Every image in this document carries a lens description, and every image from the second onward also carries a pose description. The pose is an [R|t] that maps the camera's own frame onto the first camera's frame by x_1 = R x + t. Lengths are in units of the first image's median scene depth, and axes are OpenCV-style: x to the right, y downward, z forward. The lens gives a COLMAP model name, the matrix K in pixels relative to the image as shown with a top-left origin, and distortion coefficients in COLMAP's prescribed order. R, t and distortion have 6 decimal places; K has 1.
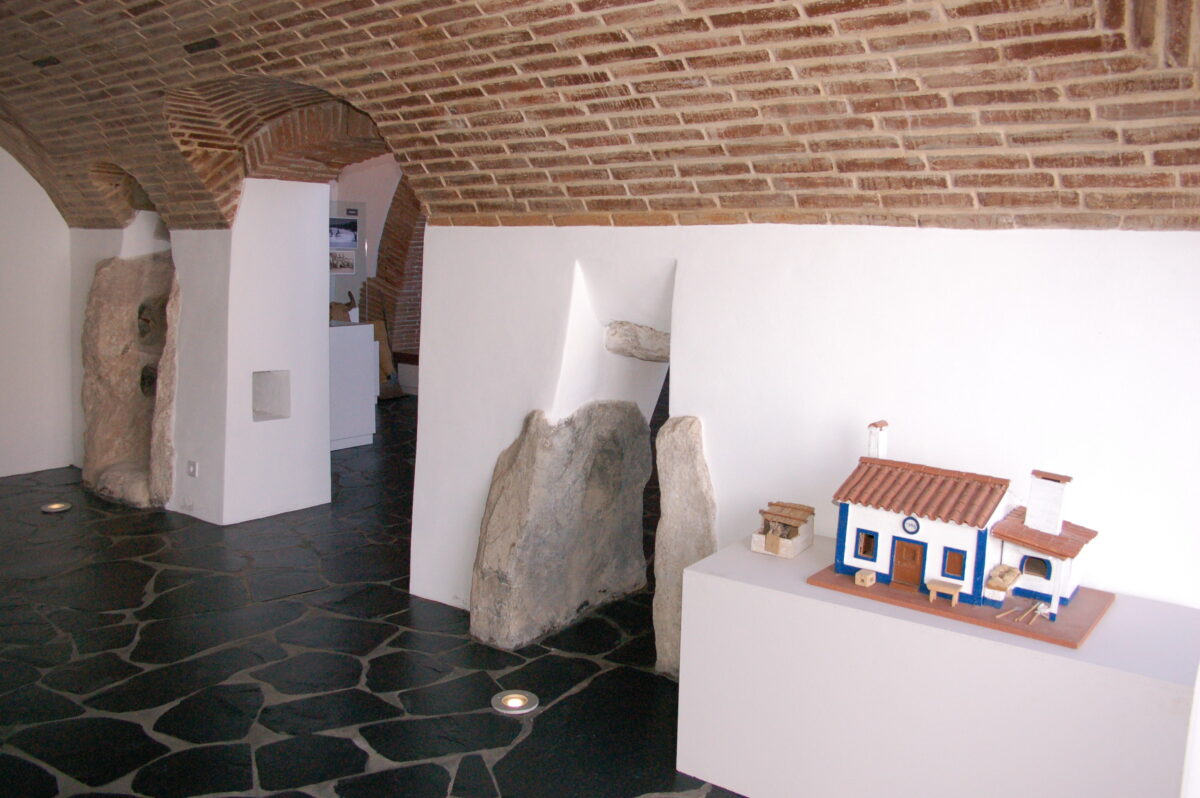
lens RADIAL K [[970.8, 0, 602.2], [0, 970.8, 403.4], [0, 0, 1]] dist [-0.162834, 0.167170]
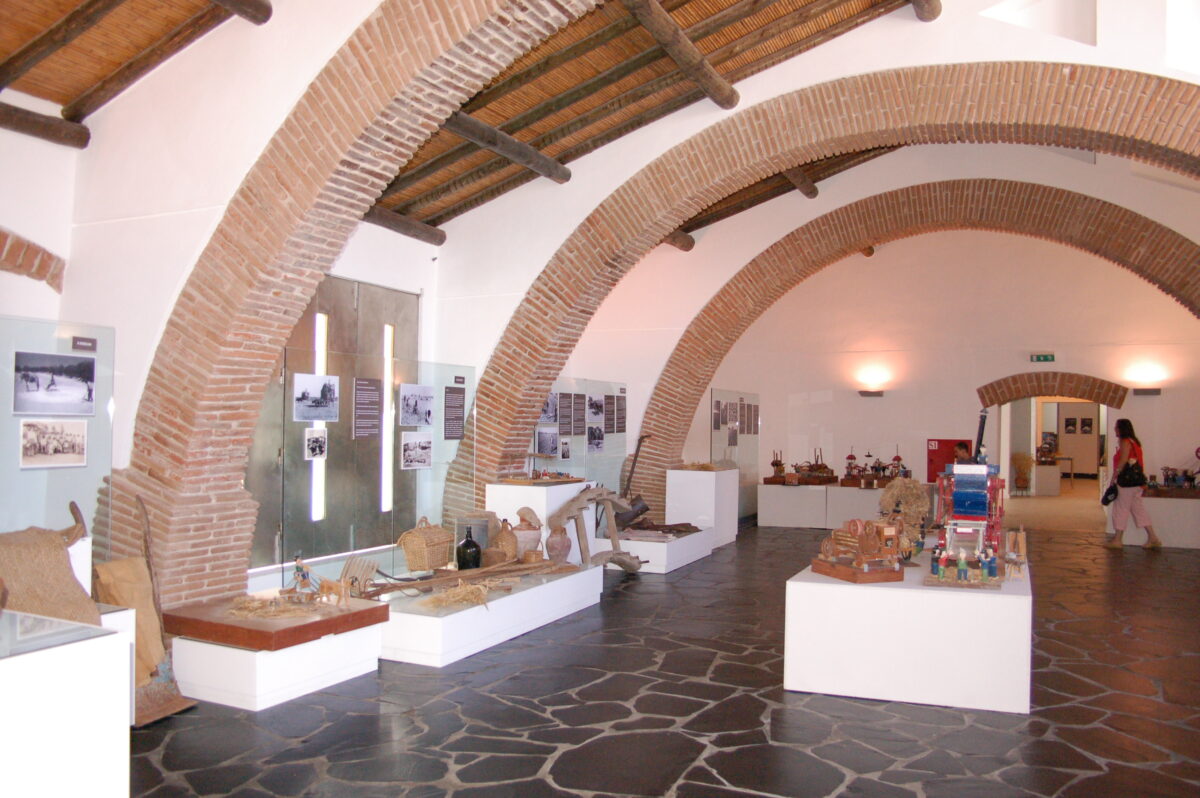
lens RADIAL K [[970.8, 0, 602.2], [0, 970.8, 403.4], [0, 0, 1]] dist [-0.162834, 0.167170]
pose [[0.970672, -0.001014, 0.240404, -0.110989], [0.040693, 0.986254, -0.160148, -0.075615], [-0.236937, 0.165234, 0.957371, 0.449432]]
